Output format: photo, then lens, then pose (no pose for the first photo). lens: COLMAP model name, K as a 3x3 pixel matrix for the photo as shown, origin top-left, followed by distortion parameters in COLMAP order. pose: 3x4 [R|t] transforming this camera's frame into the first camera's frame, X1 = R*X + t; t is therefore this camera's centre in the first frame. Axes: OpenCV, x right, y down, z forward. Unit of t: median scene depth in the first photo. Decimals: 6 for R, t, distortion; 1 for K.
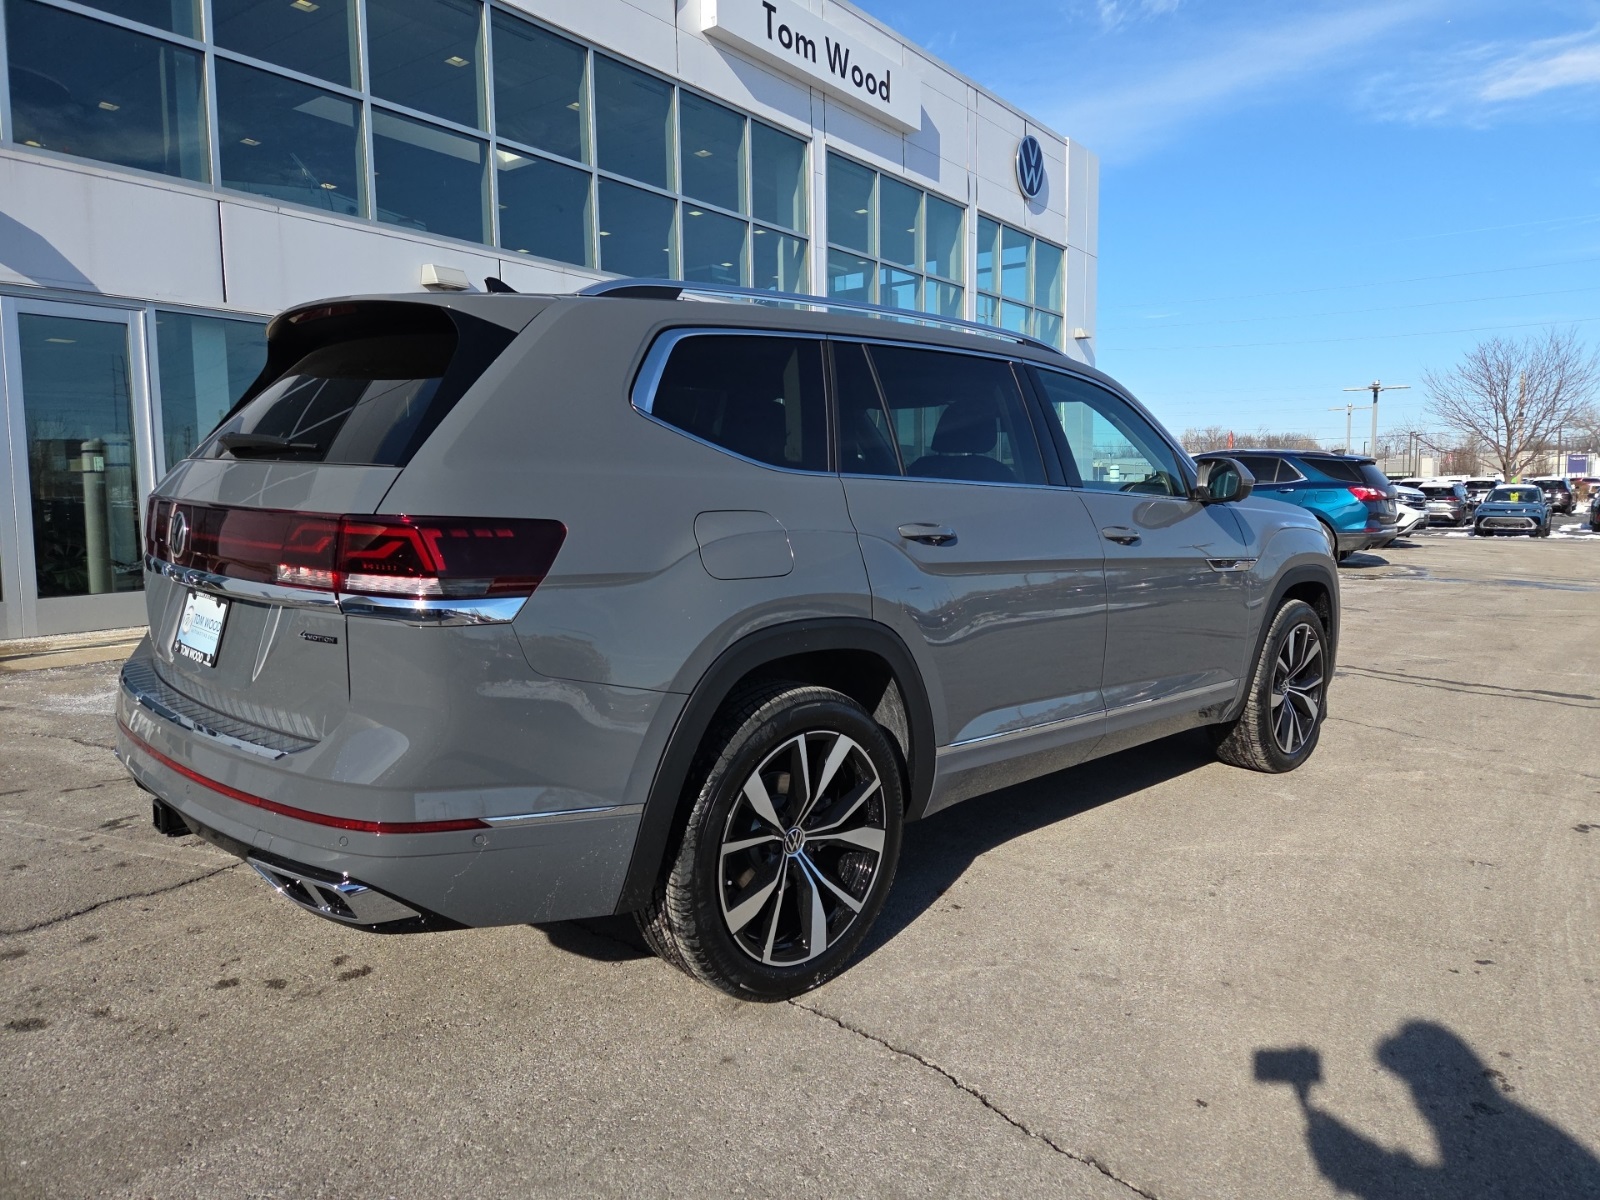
lens RADIAL K [[1062.4, 0, 800.0], [0, 1062.4, 600.0], [0, 0, 1]] dist [0.074693, -0.056211]
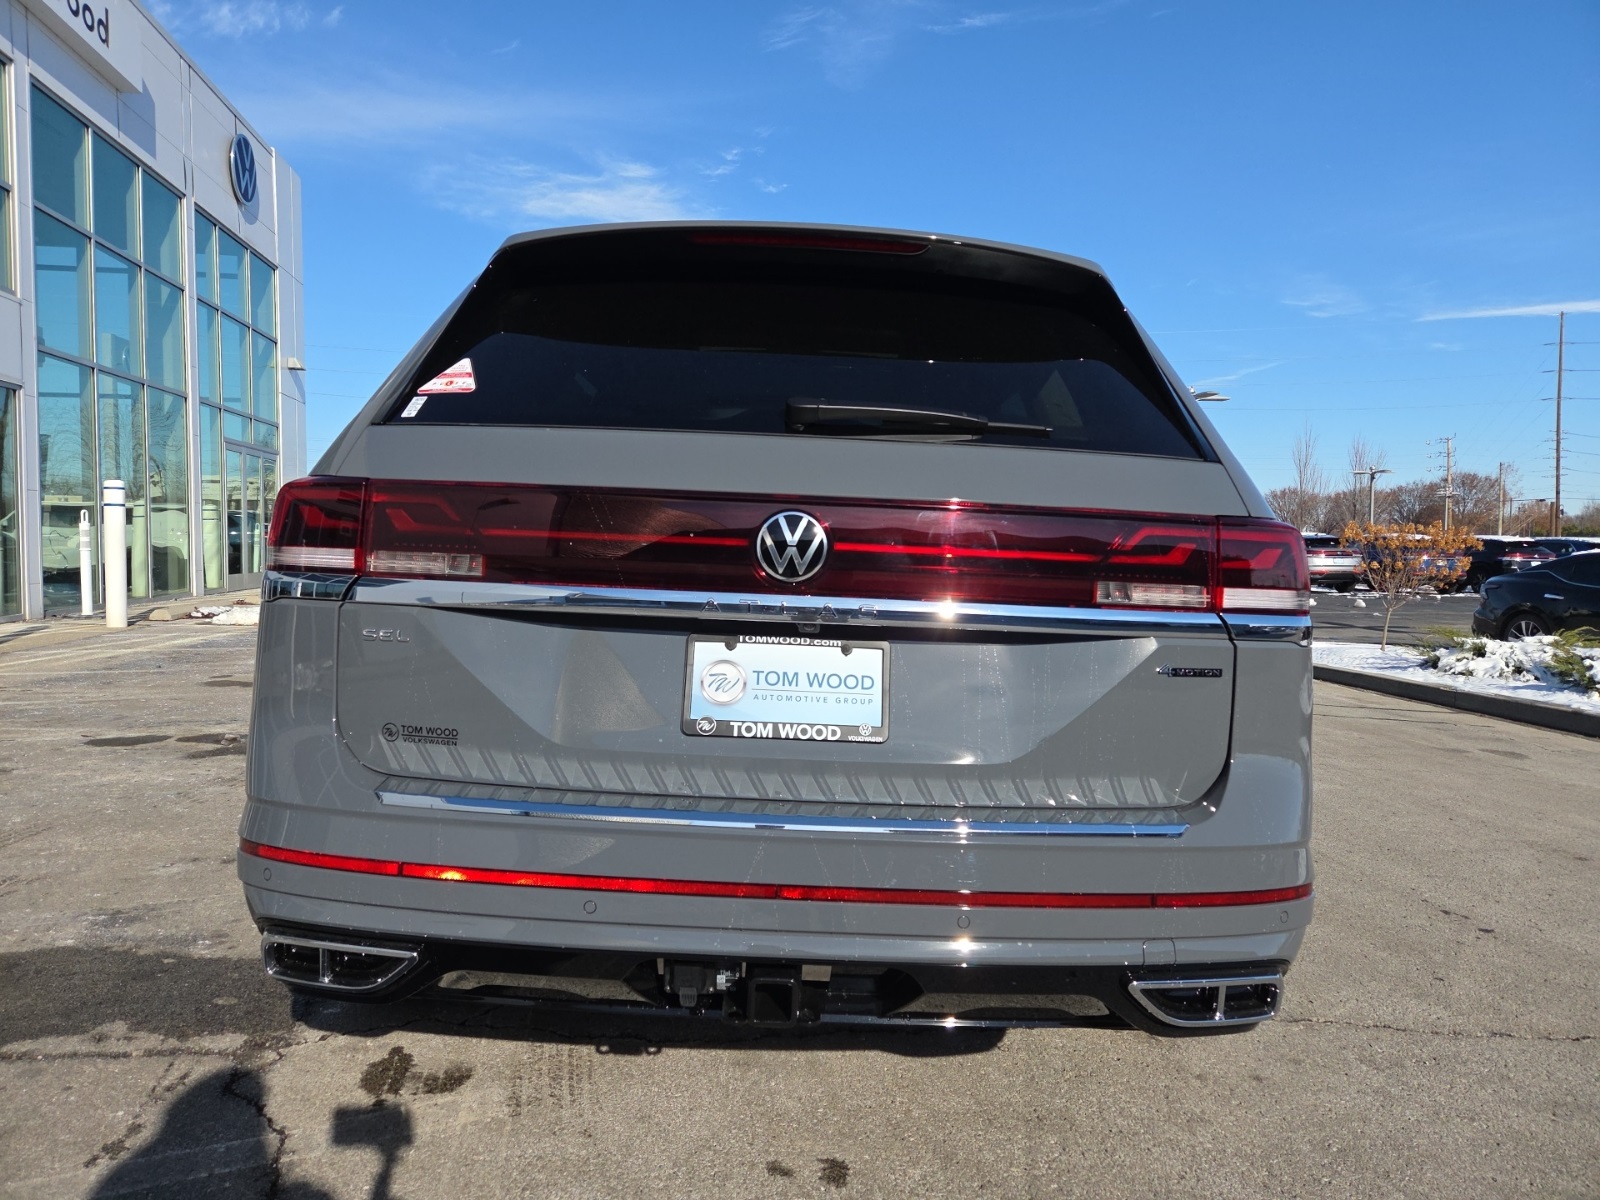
lens RADIAL K [[1073.0, 0, 800.0], [0, 1073.0, 600.0], [0, 0, 1]] dist [0.081327, -0.068238]
pose [[0.688404, -0.021379, 0.725012, -0.206895], [0.056789, 0.998086, -0.024491, -0.002449], [-0.723101, 0.058032, 0.688300, 0.111340]]
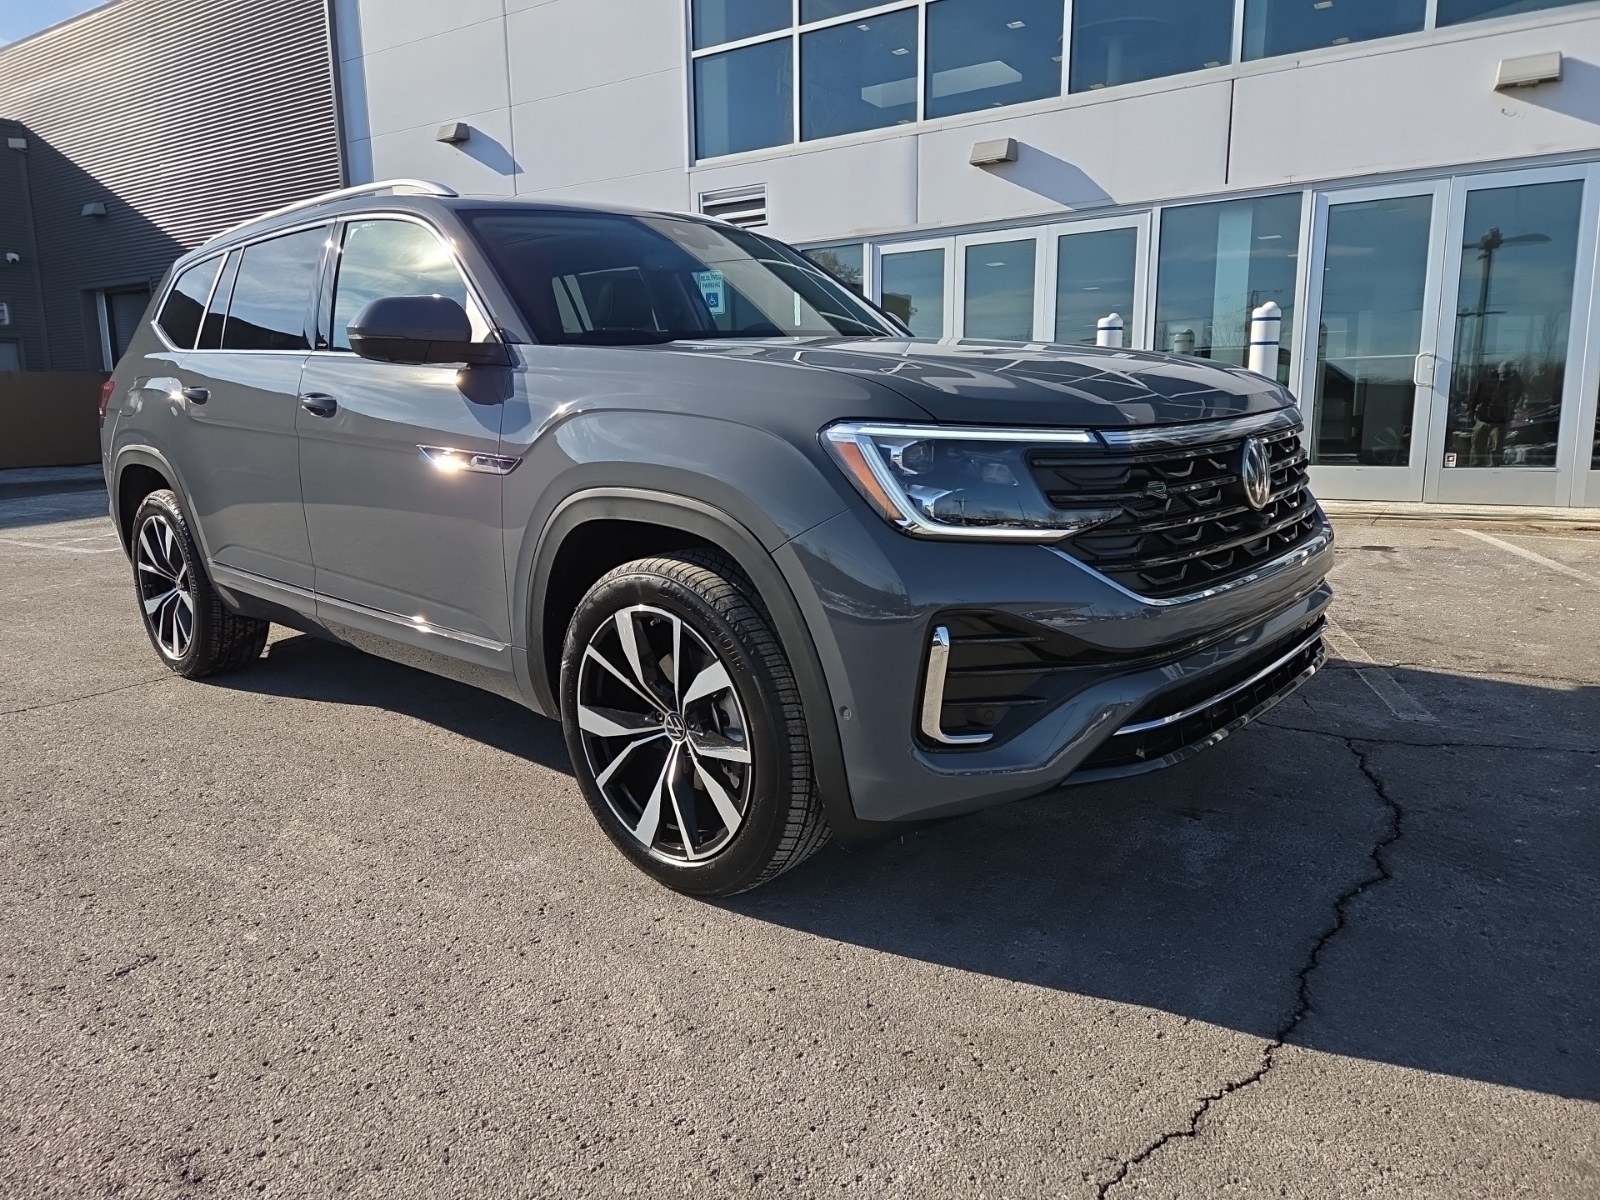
lens RADIAL K [[1075.7, 0, 781.0], [0, 1075.7, 586.1], [0, 0, 1]] dist [0.078124, -0.063519]
pose [[0.046992, 0.170207, -0.984287, 0.361019], [-0.089350, 0.982142, 0.165571, -0.027039], [0.994891, 0.080165, 0.061361, 0.388127]]
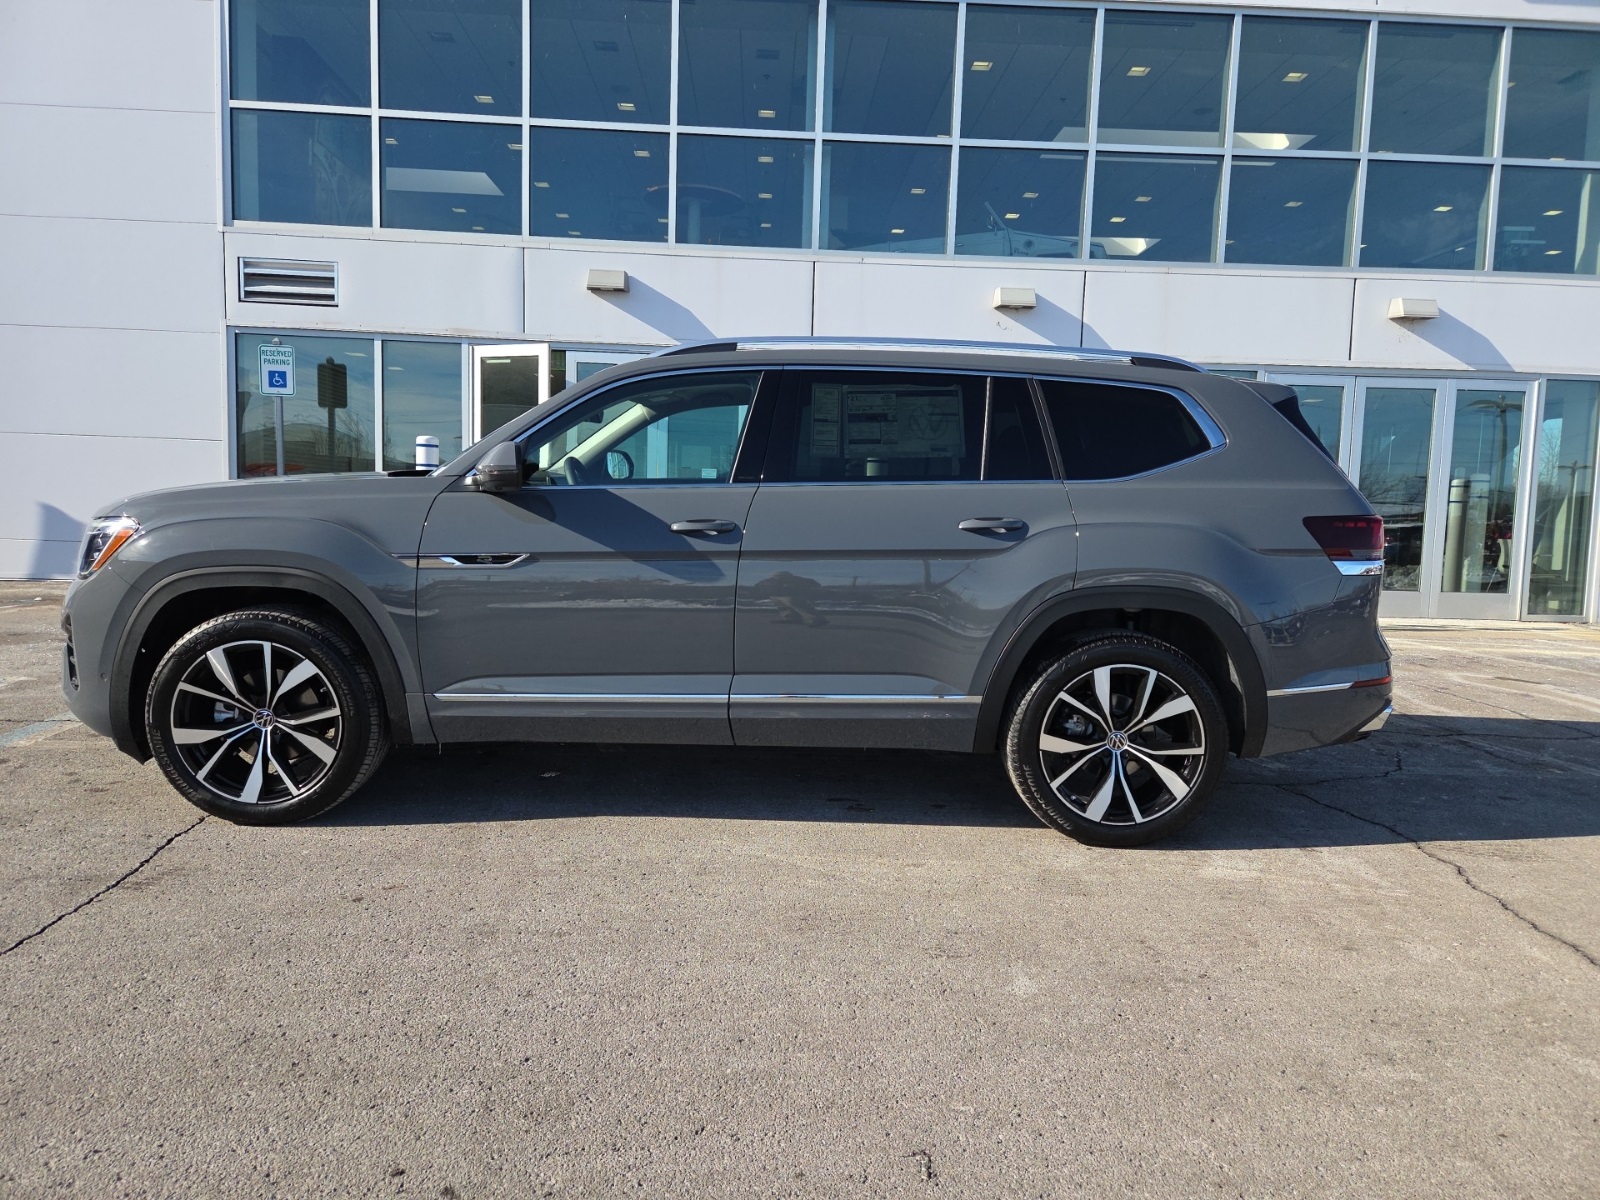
lens RADIAL K [[1062.4, 0, 800.0], [0, 1062.4, 600.0], [0, 0, 1]] dist [0.074693, -0.056211]
pose [[0.627150, 0.096716, -0.772871, 0.294337], [-0.114735, 0.992908, 0.031149, -0.016635], [0.770402, 0.069140, 0.633798, 0.171570]]
